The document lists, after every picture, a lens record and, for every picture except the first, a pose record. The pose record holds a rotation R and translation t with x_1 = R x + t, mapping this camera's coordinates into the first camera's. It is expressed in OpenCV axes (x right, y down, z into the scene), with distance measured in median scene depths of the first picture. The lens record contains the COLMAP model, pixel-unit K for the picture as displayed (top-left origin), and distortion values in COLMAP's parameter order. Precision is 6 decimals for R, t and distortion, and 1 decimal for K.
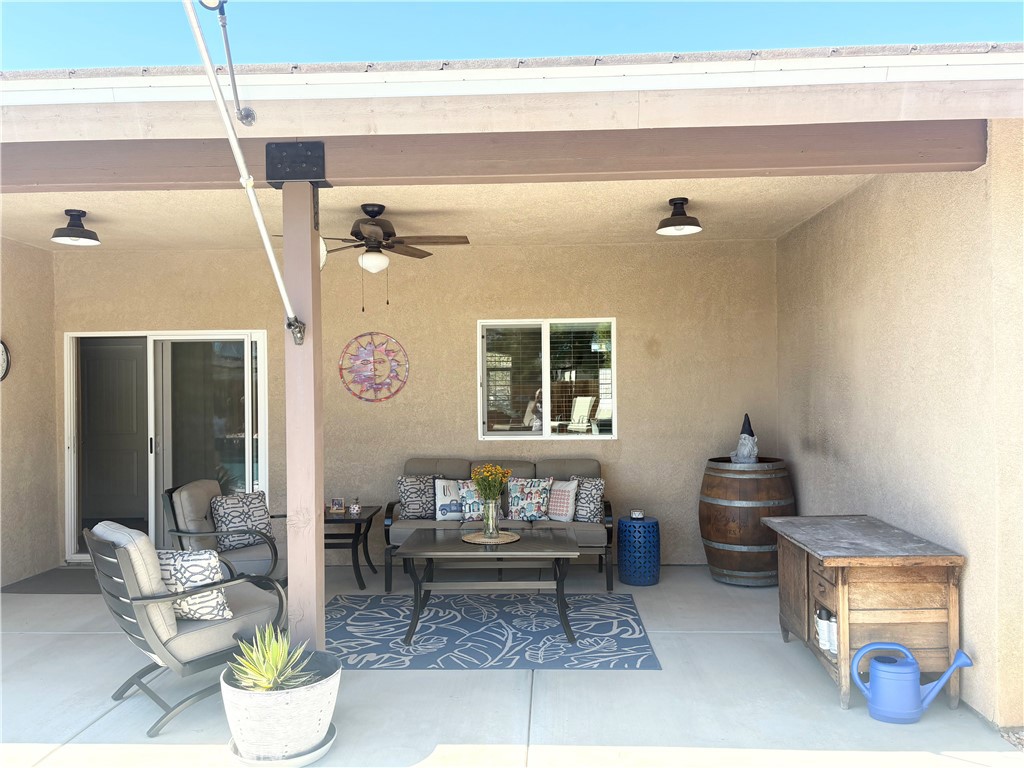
lens RADIAL K [[784.0, 0, 508.0], [0, 784.0, 379.2], [0, 0, 1]] dist [0.037207, -0.021292]
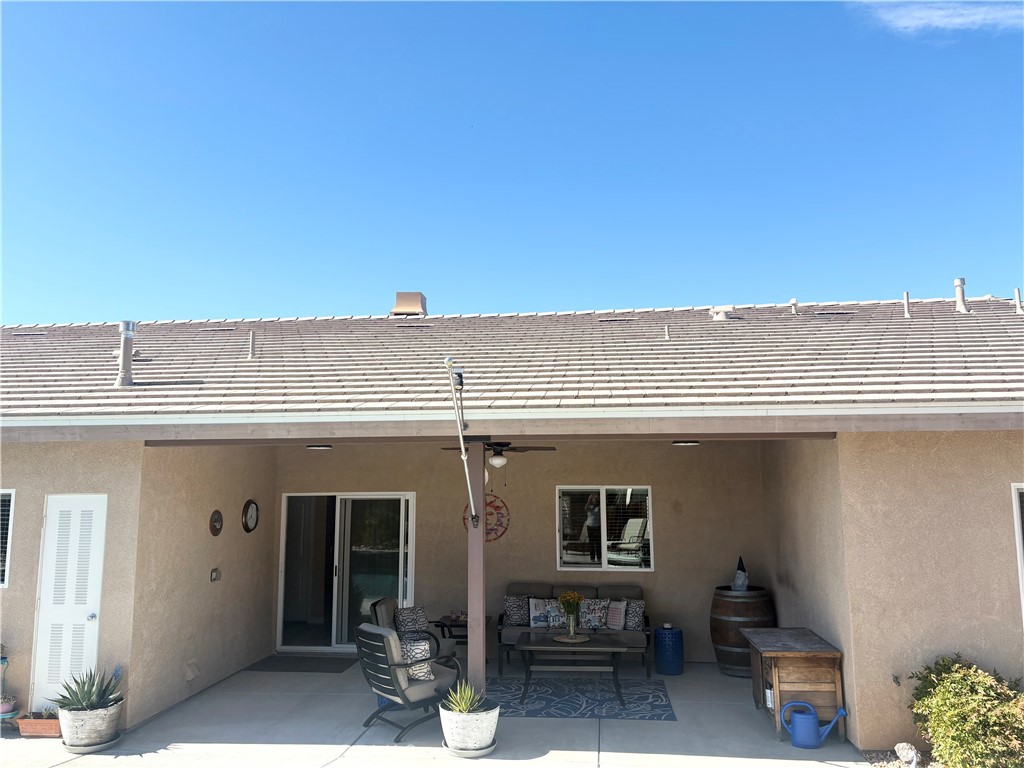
lens RADIAL K [[784.0, 0, 520.2], [0, 784.0, 377.7], [0, 0, 1]] dist [0.037207, -0.021292]
pose [[0.998729, 0.001151, -0.050397, -0.041693], [-0.007848, 0.991099, -0.132893, -0.100533], [0.049795, 0.133120, 0.989848, -0.603432]]
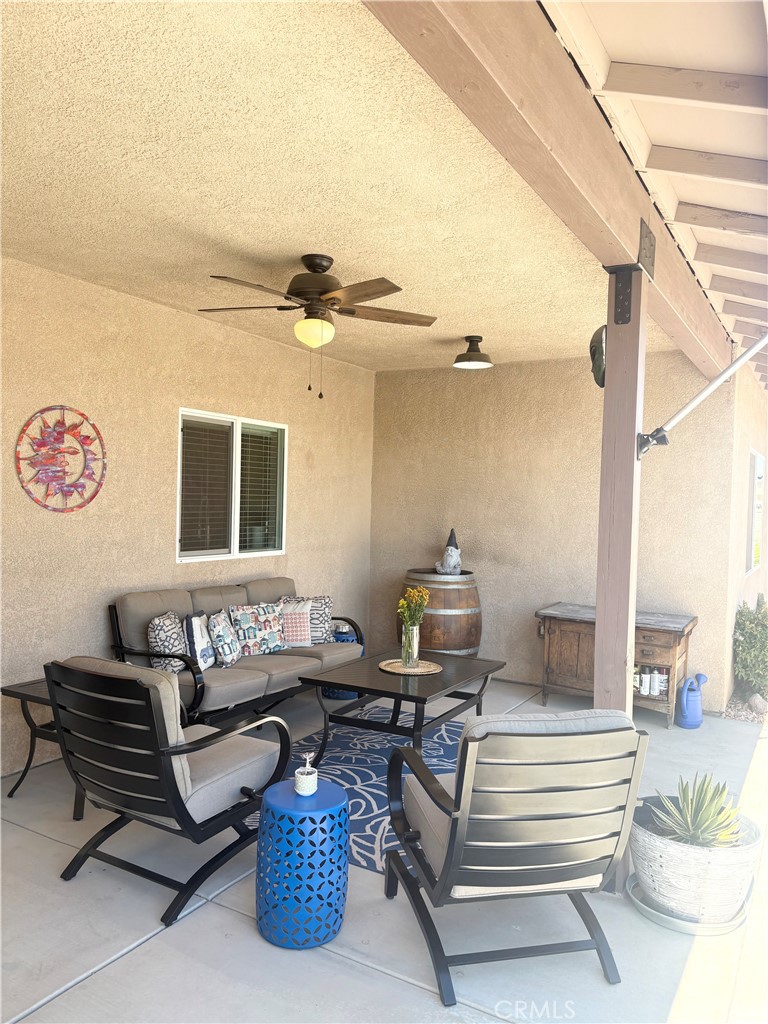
lens RADIAL K [[784.0, 0, 383.9], [0, 784.0, 510.7], [0, 0, 1]] dist [0.037207, -0.021292]
pose [[0.453661, 0.010229, 0.891115, -0.794281], [-0.038243, 0.999236, 0.007999, 0.014892], [-0.890353, -0.037708, 0.453706, 0.582910]]
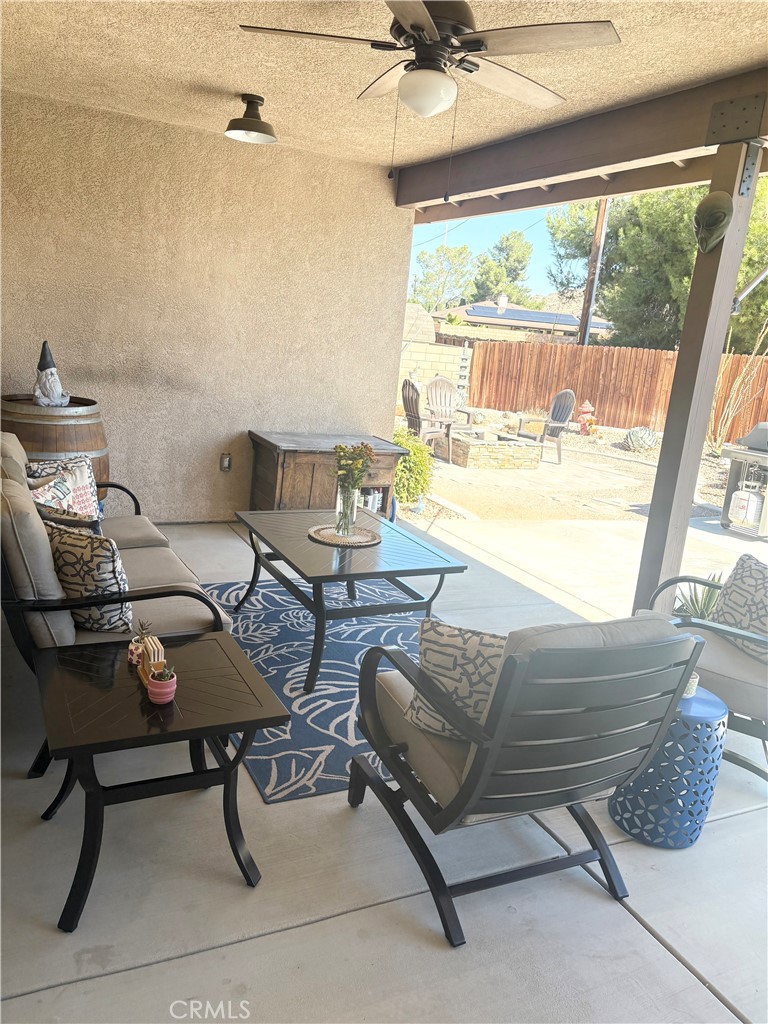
lens RADIAL K [[784.0, 0, 389.8], [0, 784.0, 513.0], [0, 0, 1]] dist [0.037207, -0.021292]
pose [[-0.498327, -0.235313, 0.834445, -0.642863], [-0.095273, 0.971497, 0.217065, 0.009059], [-0.861739, 0.028669, -0.506542, 1.269280]]
